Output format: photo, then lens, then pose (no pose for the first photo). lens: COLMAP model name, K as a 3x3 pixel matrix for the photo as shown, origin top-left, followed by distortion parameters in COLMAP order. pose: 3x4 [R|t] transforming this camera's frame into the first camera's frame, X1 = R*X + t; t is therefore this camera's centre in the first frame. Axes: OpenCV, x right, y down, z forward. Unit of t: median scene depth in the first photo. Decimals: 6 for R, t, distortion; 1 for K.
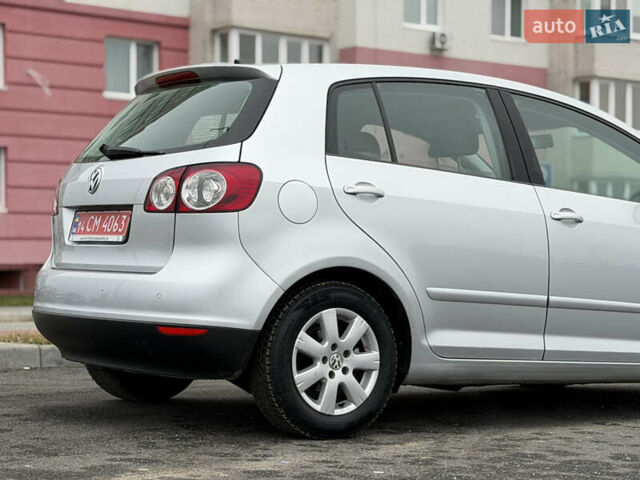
lens RADIAL K [[1414.5, 0, 320.0], [0, 1414.5, 240.0], [0, 0, 1]] dist [0.154758, 0.134822]
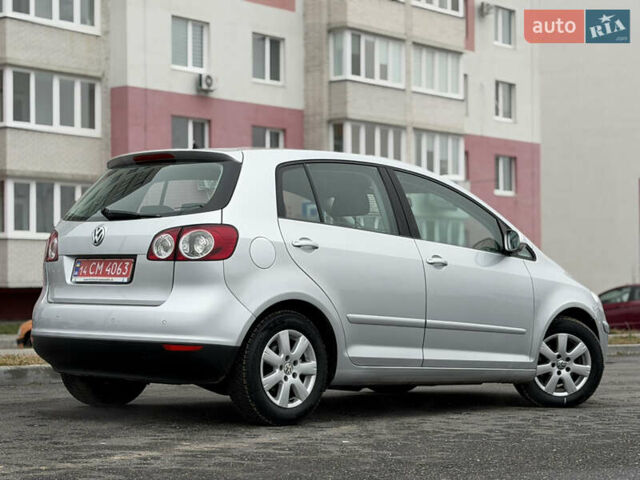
lens RADIAL K [[1414.5, 0, 320.0], [0, 1414.5, 240.0], [0, 0, 1]] dist [0.154758, 0.134822]
pose [[0.982280, 0.000169, 0.187418, -0.203740], [0.003672, 0.999790, -0.020146, -0.010575], [-0.187382, 0.020477, 0.982074, -0.336171]]
